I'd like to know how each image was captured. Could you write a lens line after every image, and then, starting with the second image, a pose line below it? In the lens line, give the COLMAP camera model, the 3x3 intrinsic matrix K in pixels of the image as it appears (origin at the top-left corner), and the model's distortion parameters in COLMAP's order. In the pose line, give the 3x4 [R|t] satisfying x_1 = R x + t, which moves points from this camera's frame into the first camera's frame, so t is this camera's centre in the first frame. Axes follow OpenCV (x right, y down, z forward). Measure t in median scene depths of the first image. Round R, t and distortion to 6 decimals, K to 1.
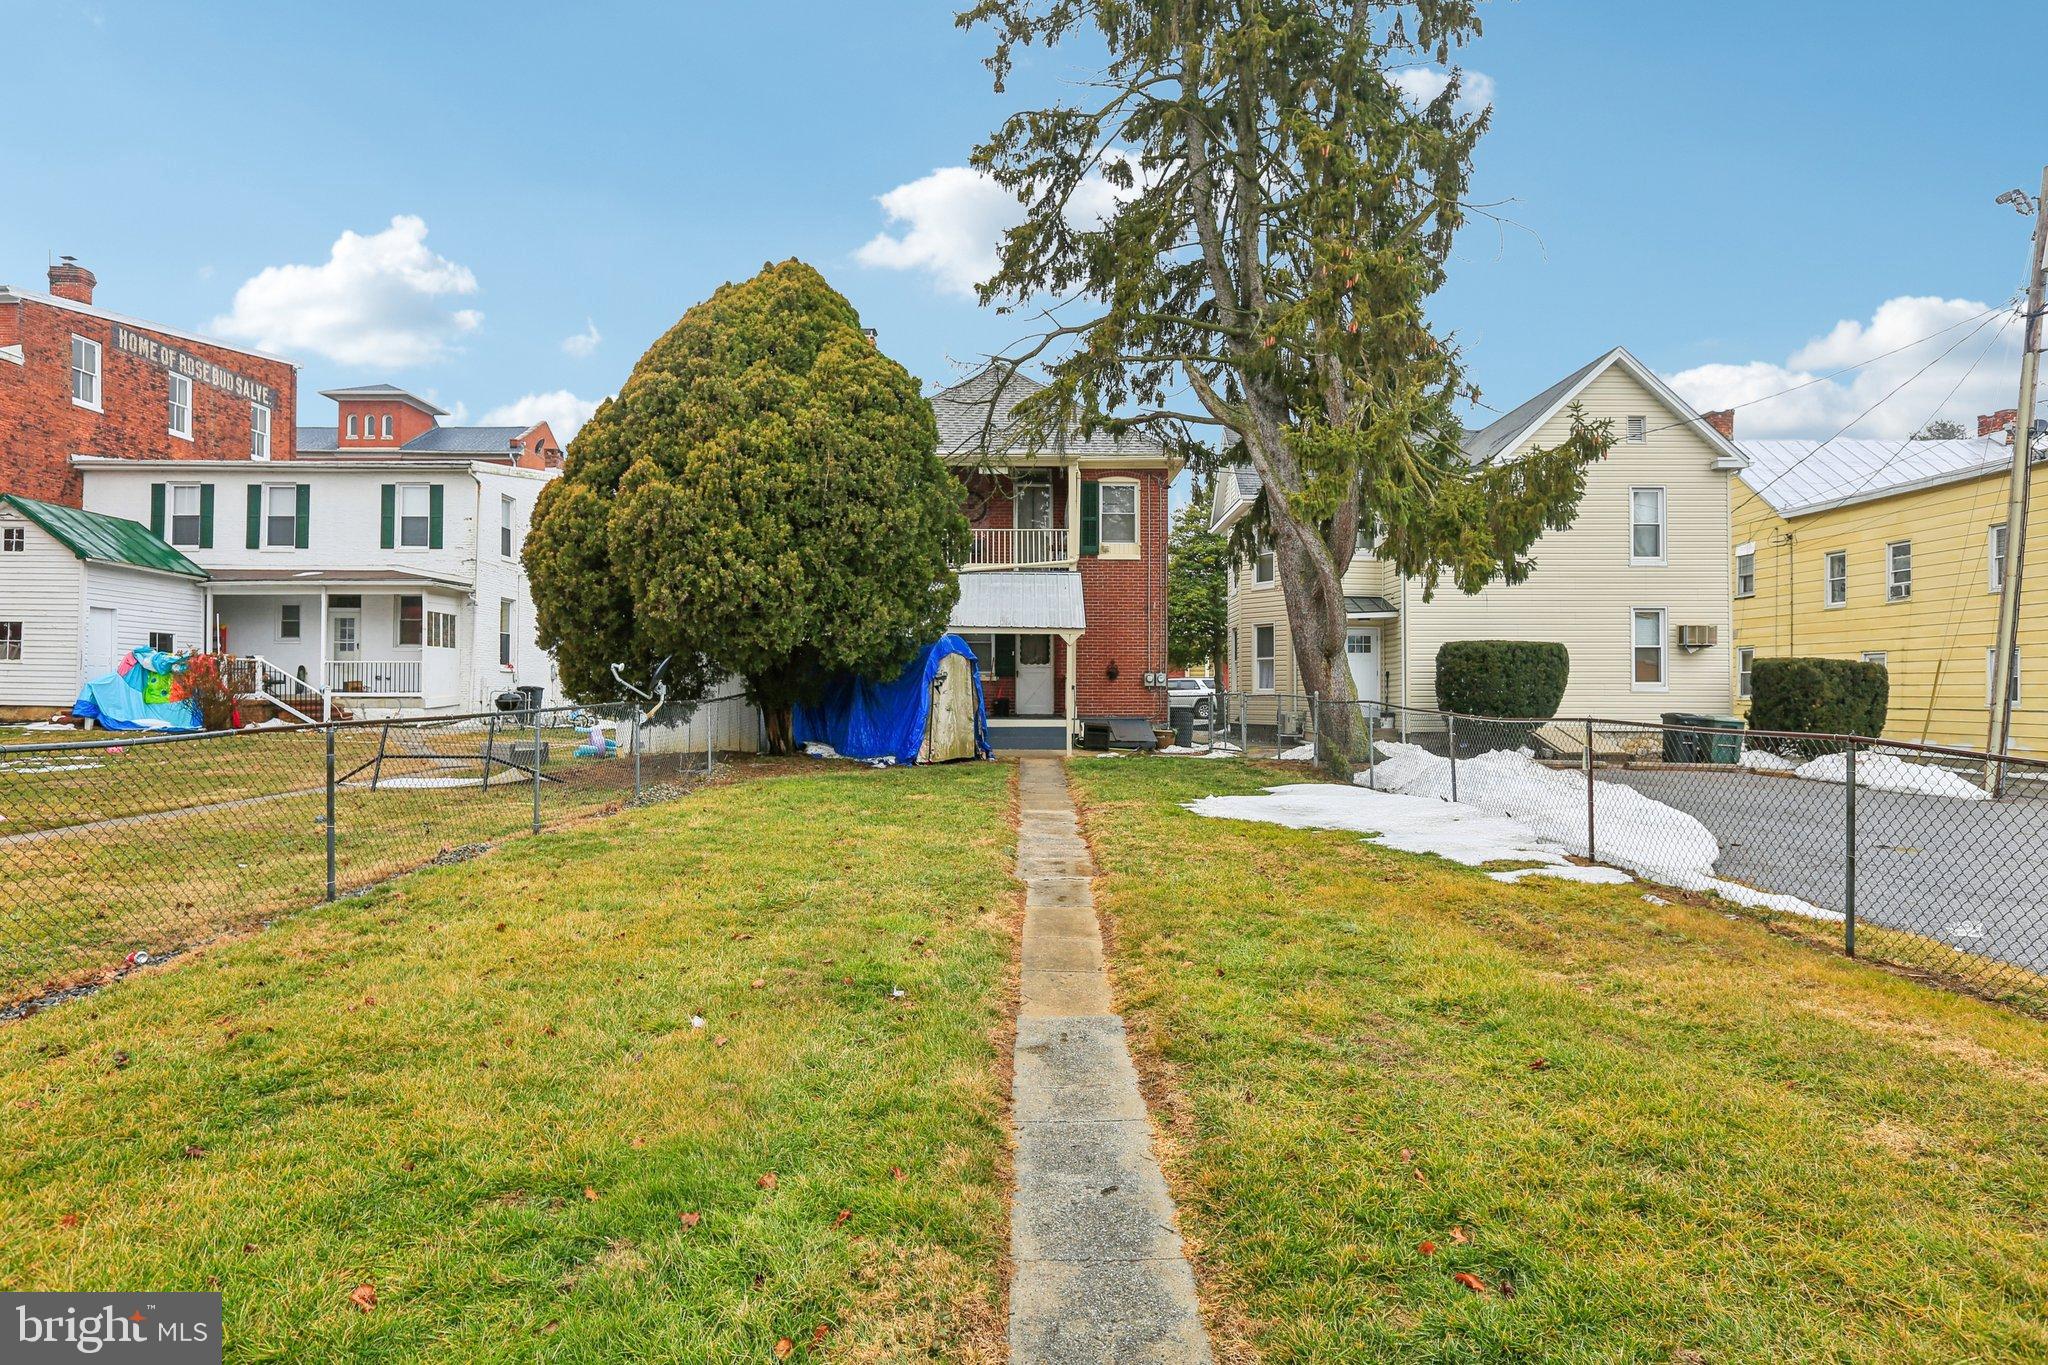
lens RADIAL K [[1230.4, 0, 1024.5], [0, 1230.4, 684.0], [0, 0, 1]] dist [-0.033226, -0.000386]
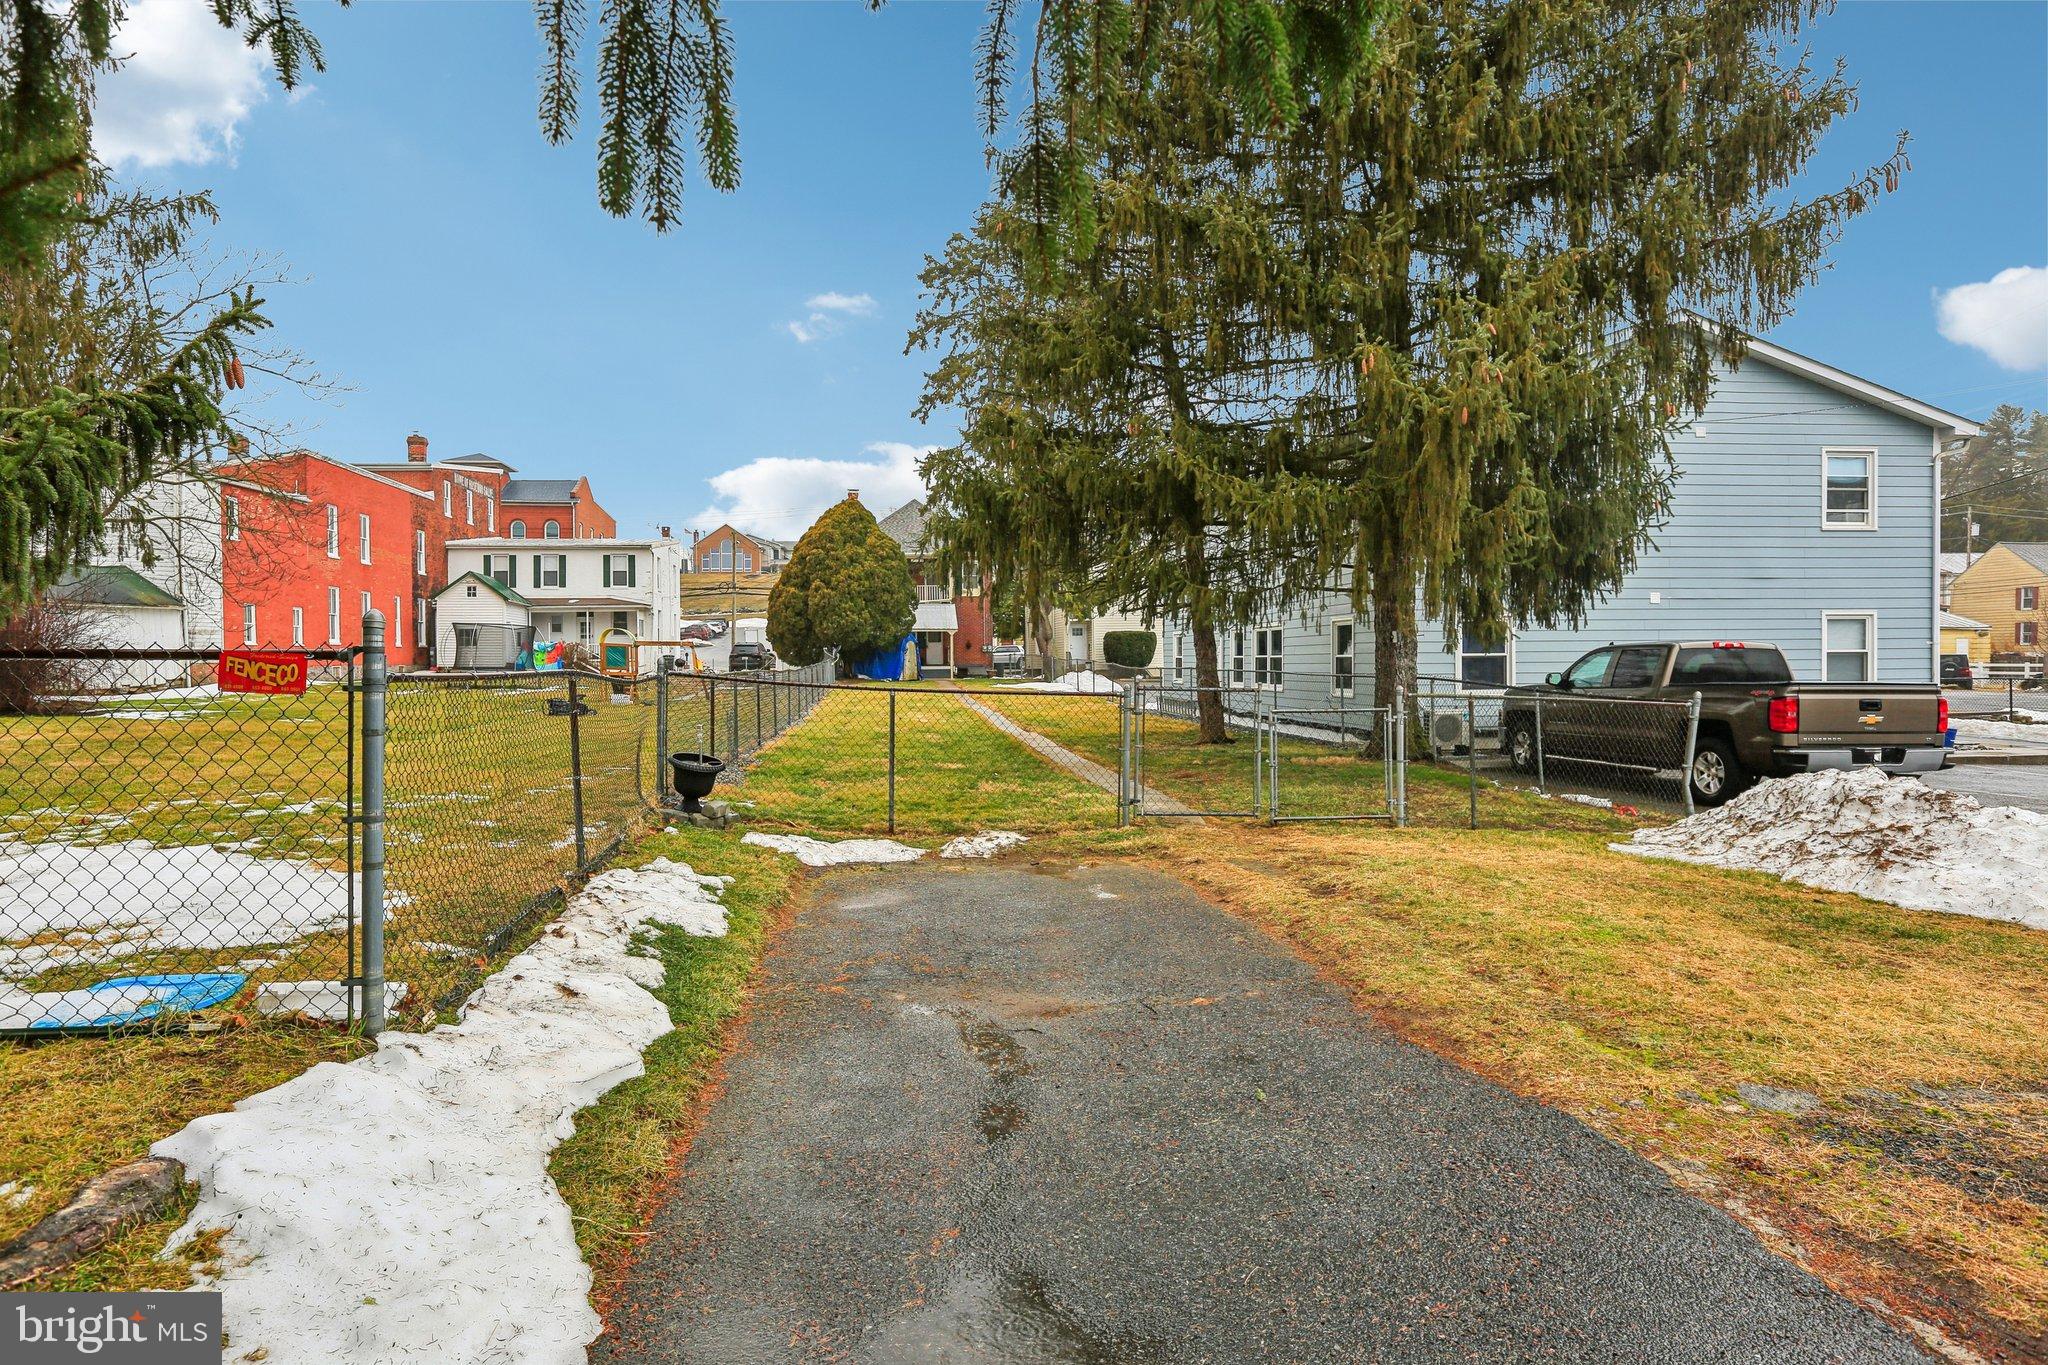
lens RADIAL K [[1230.4, 0, 1022.2], [0, 1230.4, 674.4], [0, 0, 1]] dist [-0.033226, -0.000386]
pose [[0.992983, -0.013771, 0.117454, -0.099500], [0.011125, 0.999670, 0.023147, -0.007894], [-0.117735, -0.021678, 0.992808, -1.294117]]
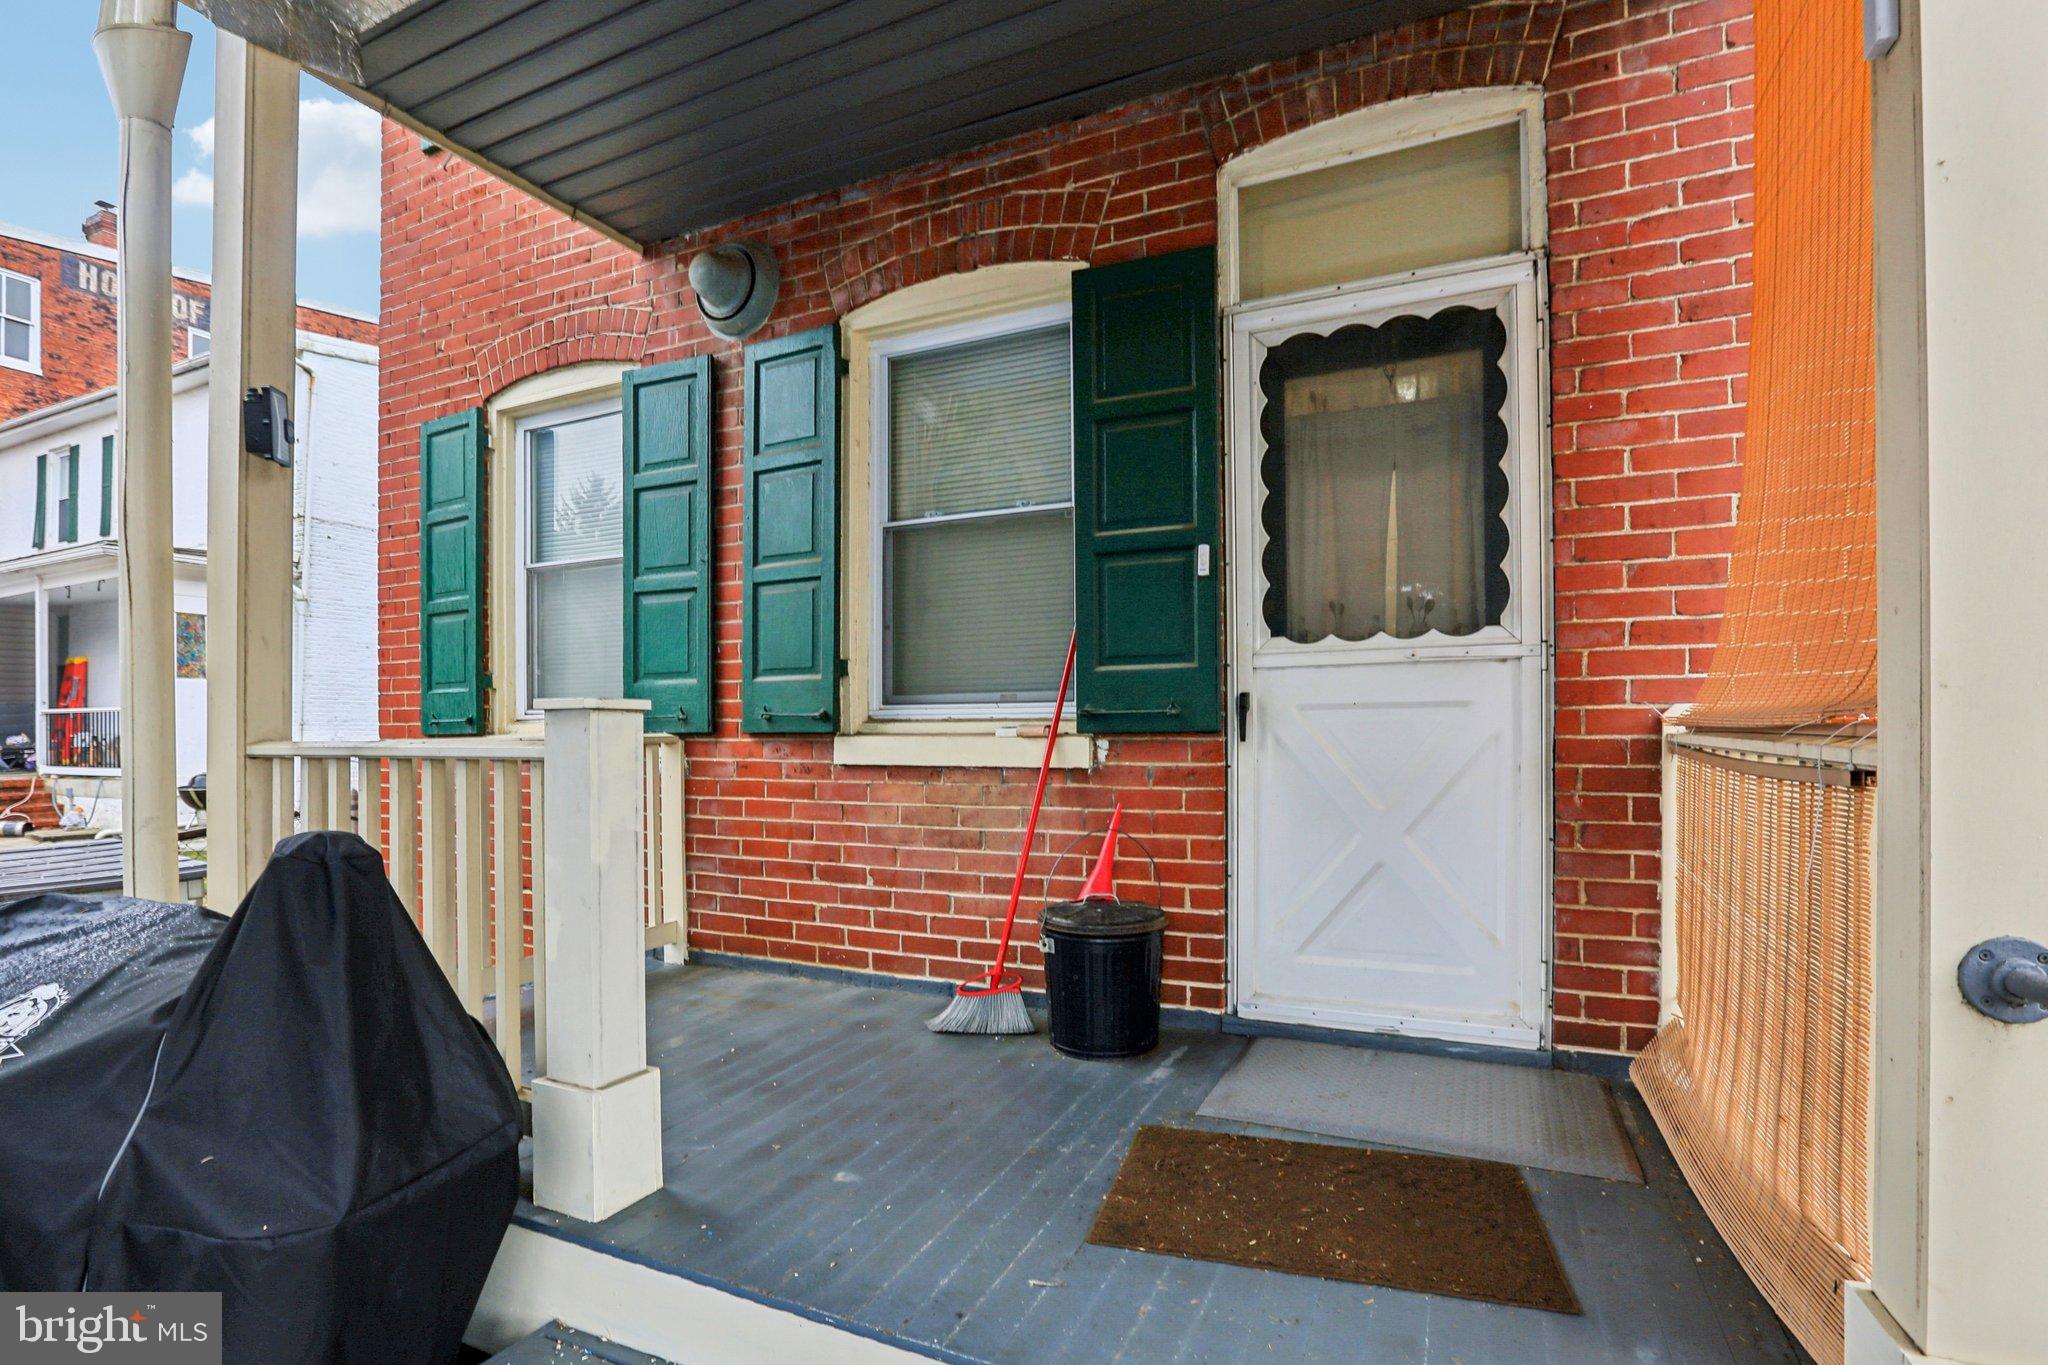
lens RADIAL K [[946.9, 0, 1029.2], [0, 946.9, 733.7], [0, 0, 1]] dist [-0.037303, 0.010875]
pose [[0.916107, -0.010234, -0.400804, -0.006864], [0.014090, 0.999878, 0.006676, -0.007510], [0.400687, -0.011764, 0.916140, 1.009797]]
